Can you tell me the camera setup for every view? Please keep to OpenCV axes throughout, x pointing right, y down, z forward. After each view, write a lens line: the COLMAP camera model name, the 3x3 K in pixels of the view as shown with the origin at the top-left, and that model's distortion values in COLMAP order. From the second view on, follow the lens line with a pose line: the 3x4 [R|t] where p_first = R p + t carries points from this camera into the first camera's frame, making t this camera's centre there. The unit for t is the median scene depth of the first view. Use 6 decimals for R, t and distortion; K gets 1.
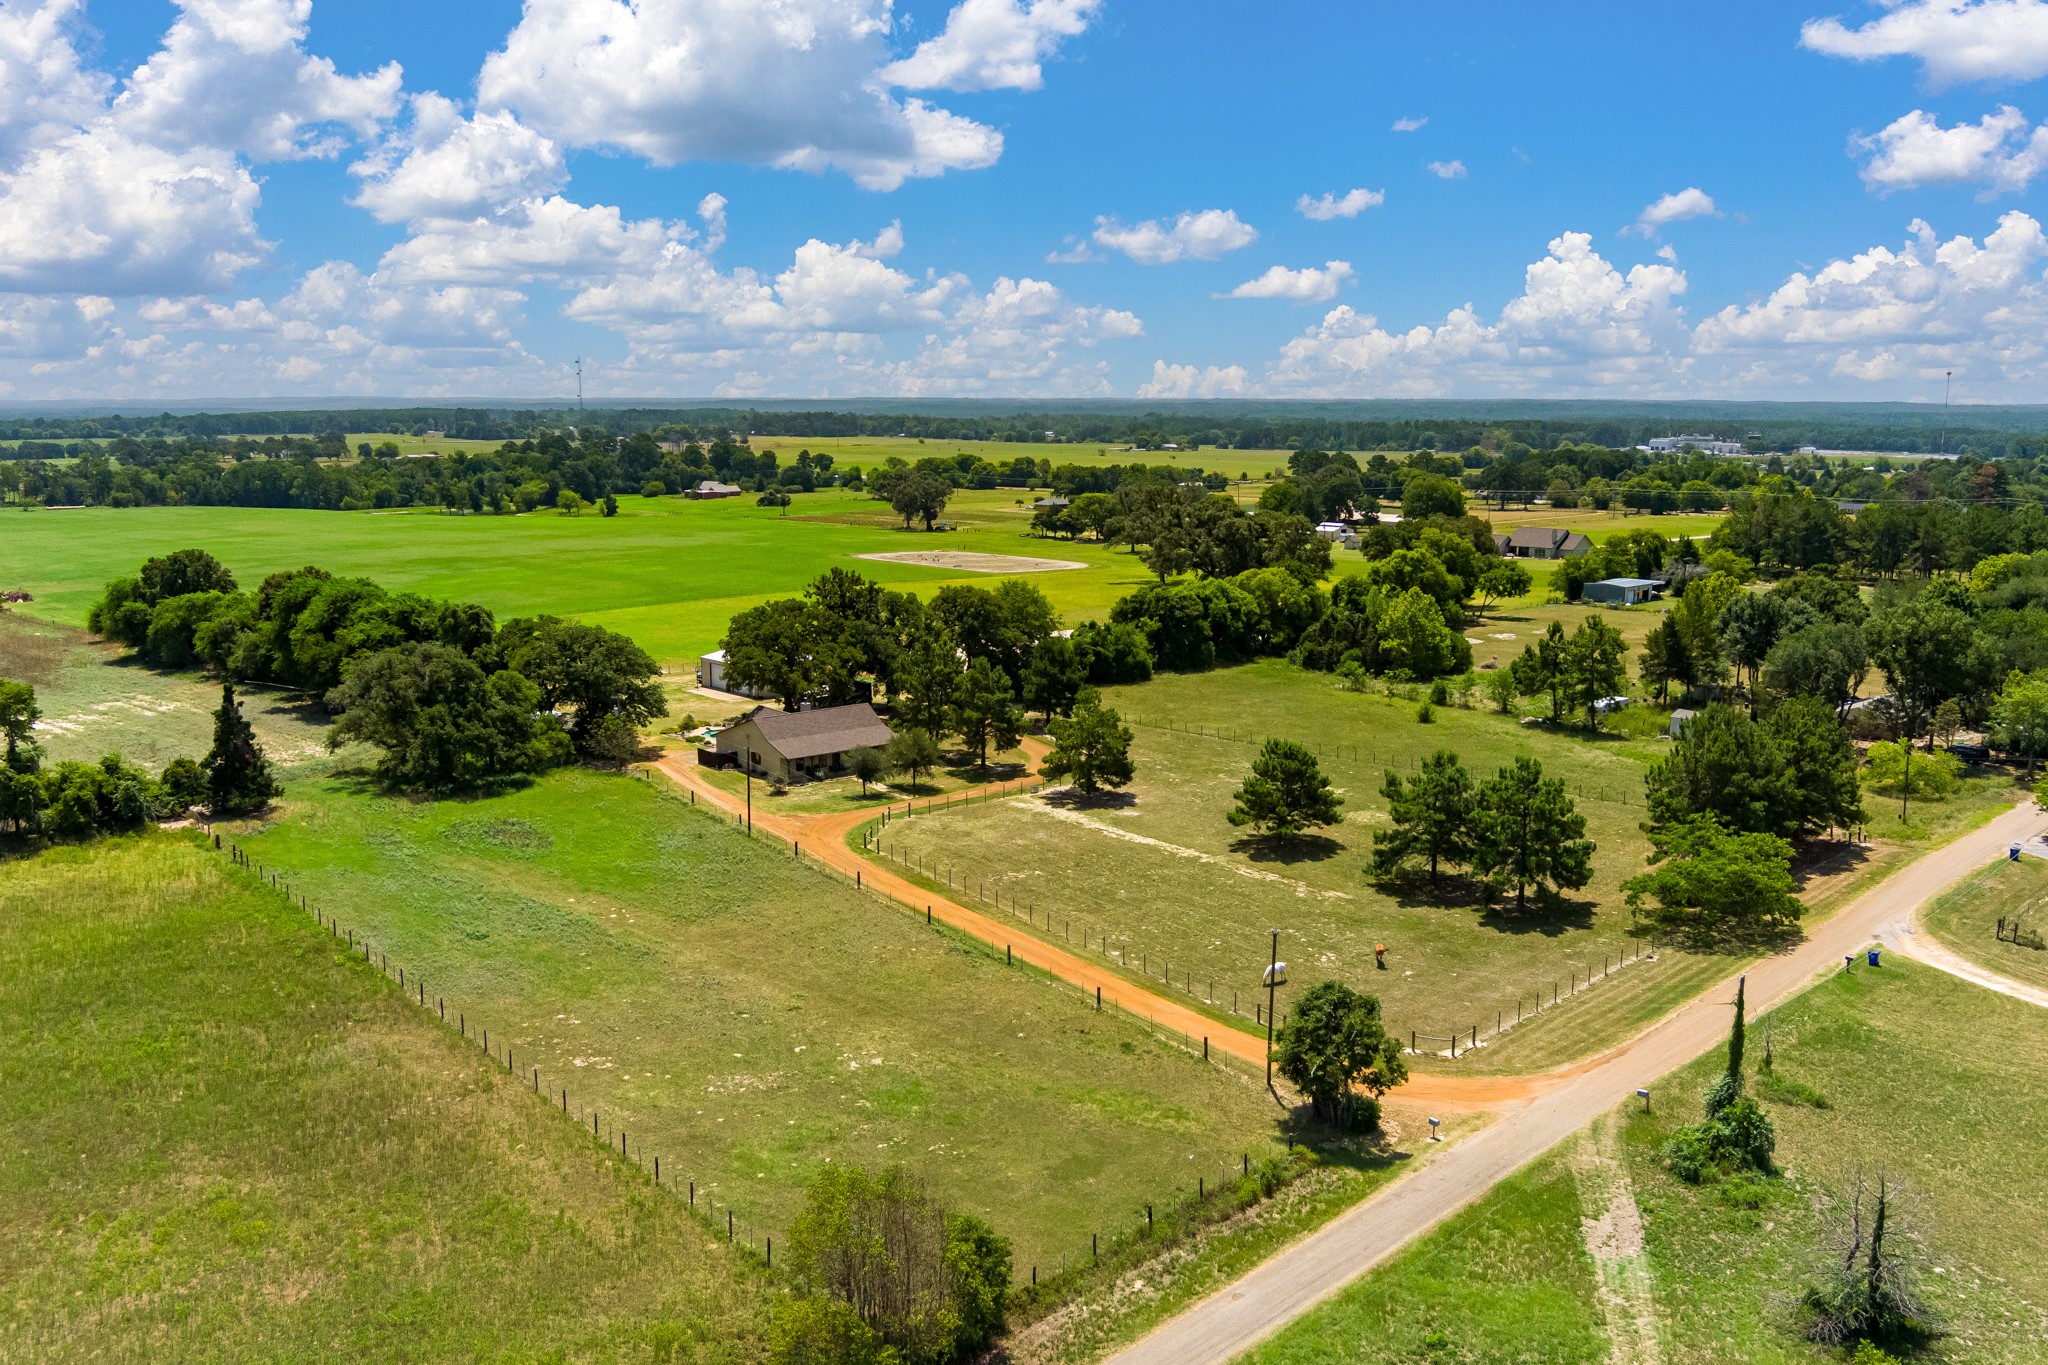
lens RADIAL K [[1731.1, 0, 1024.0], [0, 1731.1, 682.5], [0, 0, 1]] dist [-0.053633, -0.000057]
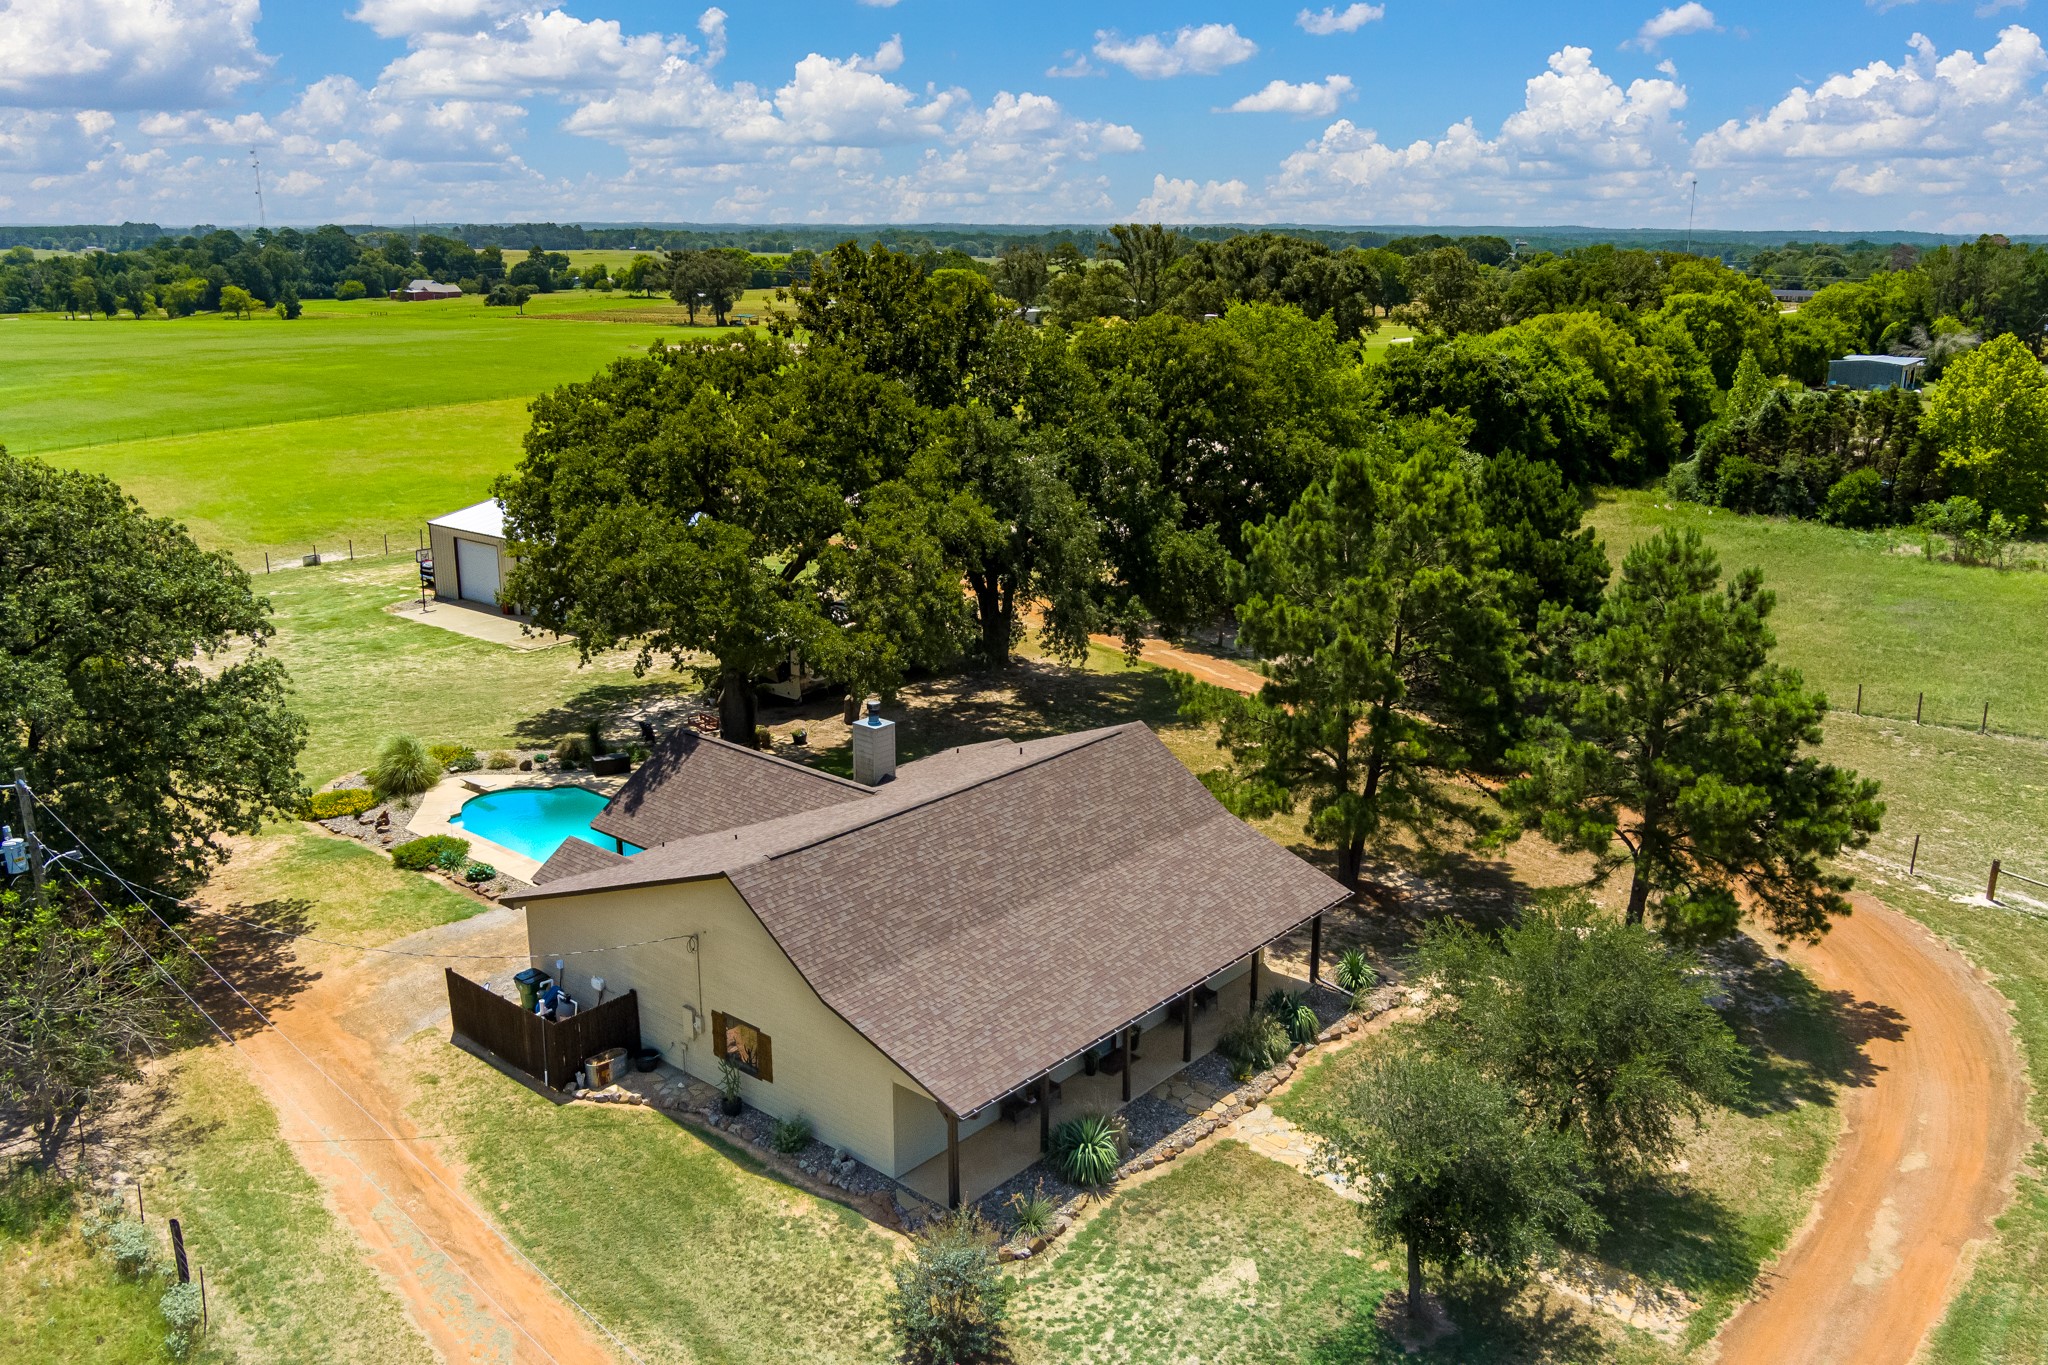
lens RADIAL K [[1731.1, 0, 1024.0], [0, 1731.1, 682.5], [0, 0, 1]] dist [-0.053633, -0.000057]
pose [[0.988432, -0.040028, 0.146286, -0.033768], [0.025131, 0.994436, 0.102300, -0.004626], [-0.149567, -0.097440, 0.983938, 0.178761]]
